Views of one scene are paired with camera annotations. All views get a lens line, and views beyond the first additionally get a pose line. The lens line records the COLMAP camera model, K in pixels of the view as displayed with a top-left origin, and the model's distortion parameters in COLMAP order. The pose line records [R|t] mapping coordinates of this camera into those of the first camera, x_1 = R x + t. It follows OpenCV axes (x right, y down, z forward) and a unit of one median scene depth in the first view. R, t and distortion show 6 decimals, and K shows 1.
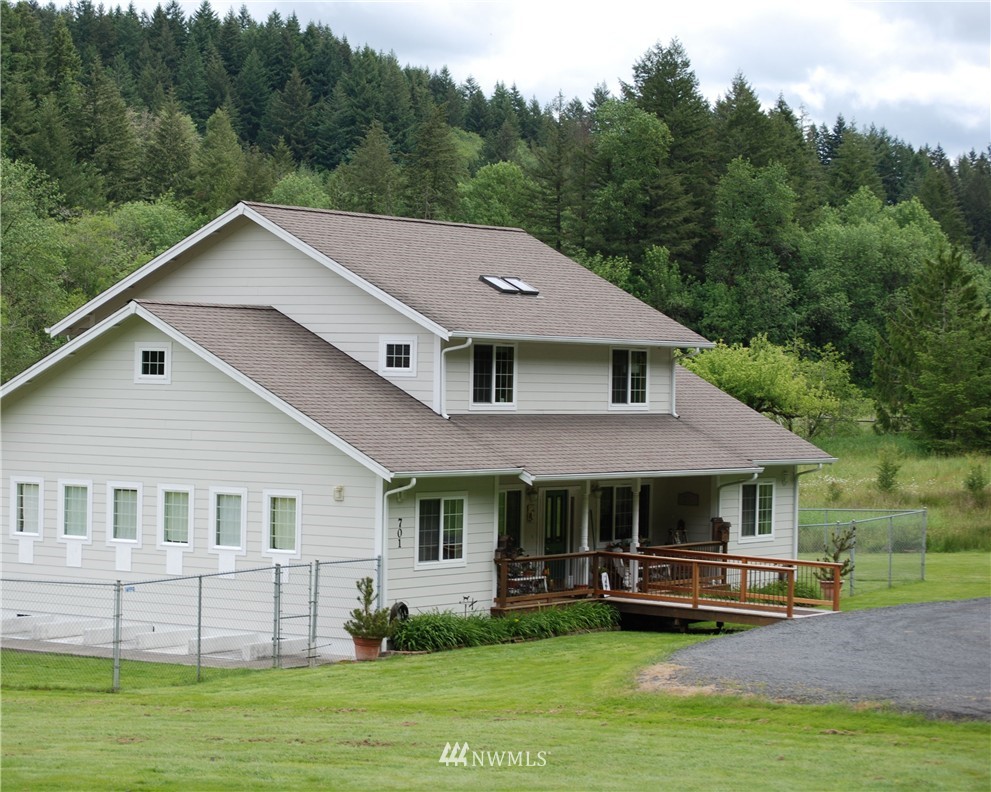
lens RADIAL K [[2548.4, 0, 495.1], [0, 2548.4, 323.9], [0, 0, 1]] dist [-0.193903, 0.232197]
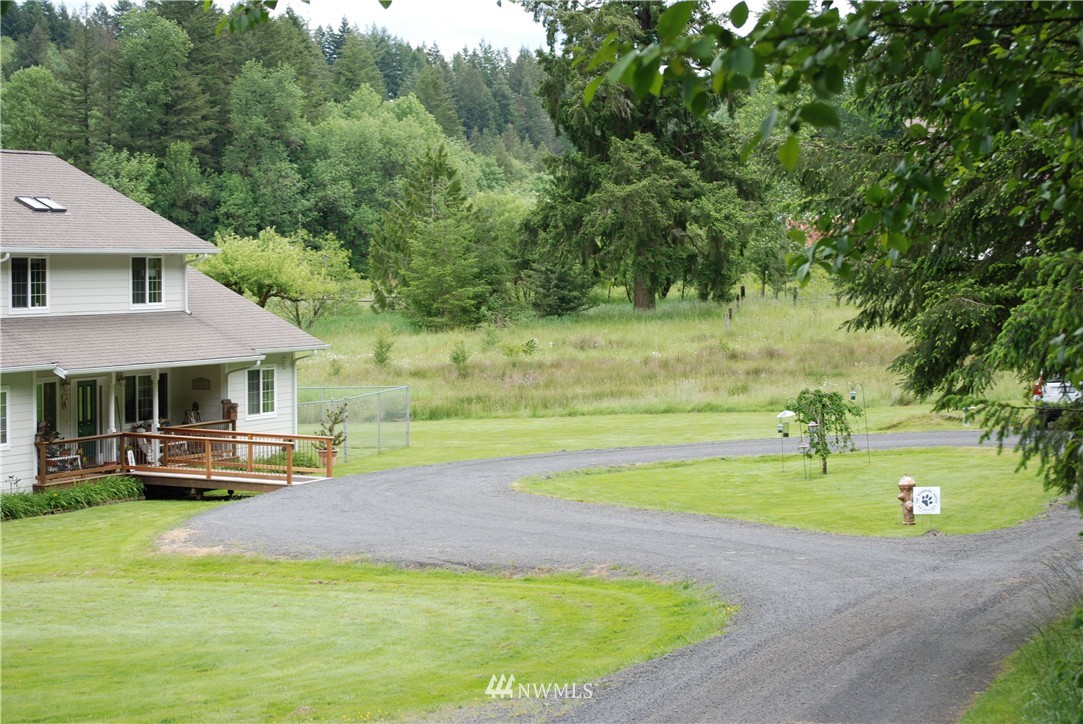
lens RADIAL K [[2507.2, 0, 541.5], [0, 2507.2, 362.0], [0, 0, 1]] dist [-0.315631, 1.080416]
pose [[0.979481, -0.029210, 0.199408, 0.001808], [0.014372, 0.997046, 0.075454, -0.024400], [-0.201023, -0.071040, 0.977007, -0.137568]]
